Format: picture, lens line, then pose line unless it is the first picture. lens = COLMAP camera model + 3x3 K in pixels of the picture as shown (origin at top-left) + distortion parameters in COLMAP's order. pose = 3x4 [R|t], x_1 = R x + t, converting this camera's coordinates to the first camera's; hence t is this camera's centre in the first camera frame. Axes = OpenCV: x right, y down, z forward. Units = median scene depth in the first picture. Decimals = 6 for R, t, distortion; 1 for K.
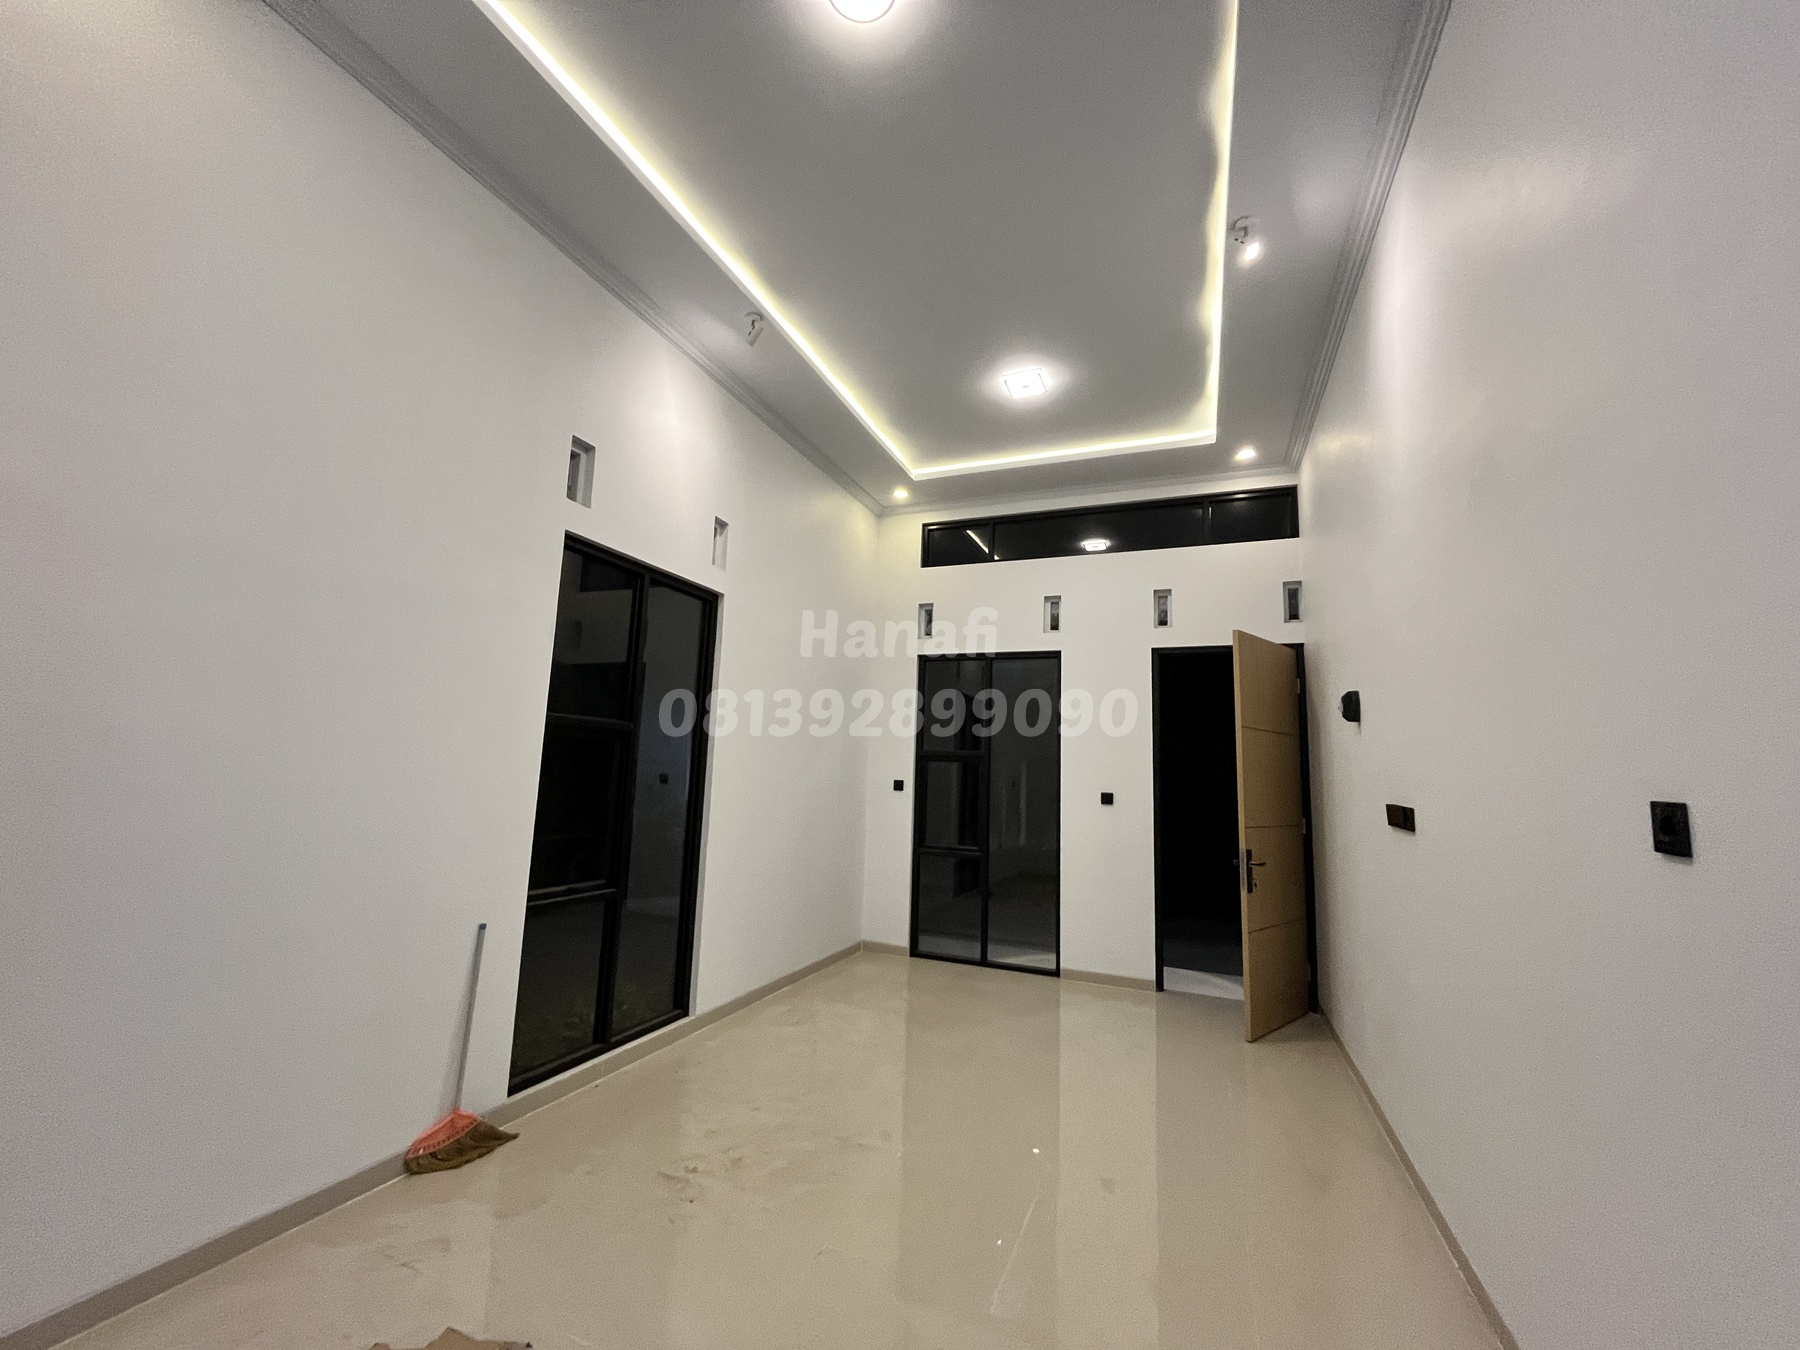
lens RADIAL K [[729.3, 0, 894.8], [0, 729.3, 675.0], [0, 0, 1]] dist [-0.003420, 0.000335]
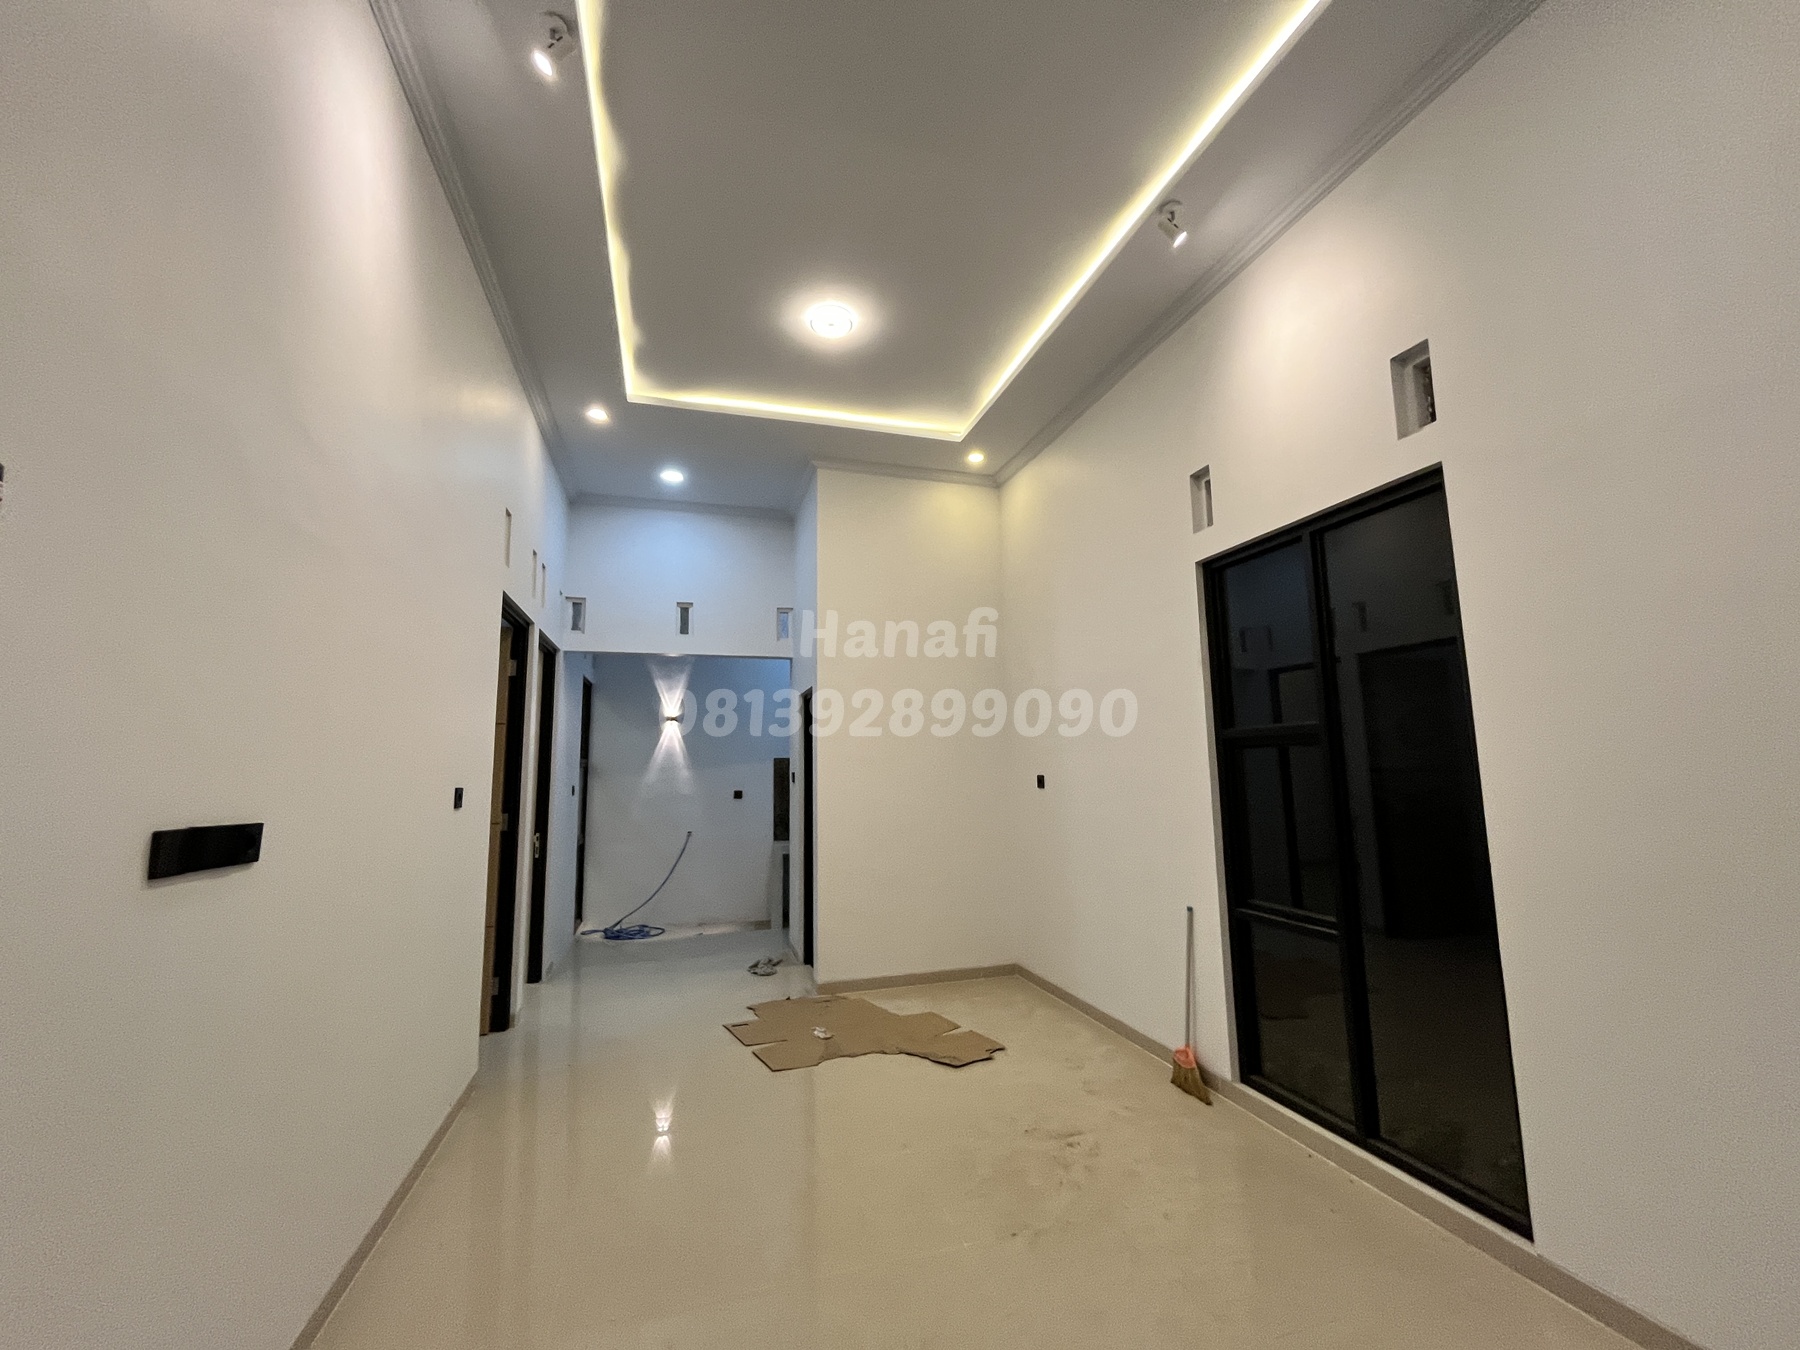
lens RADIAL K [[729.3, 0, 894.8], [0, 729.3, 675.0], [0, 0, 1]] dist [-0.003420, 0.000335]
pose [[-0.780499, -0.105990, -0.616107, 0.551781], [0.074752, 0.962630, -0.260301, 0.212255], [0.620672, -0.249220, -0.743408, 1.477041]]
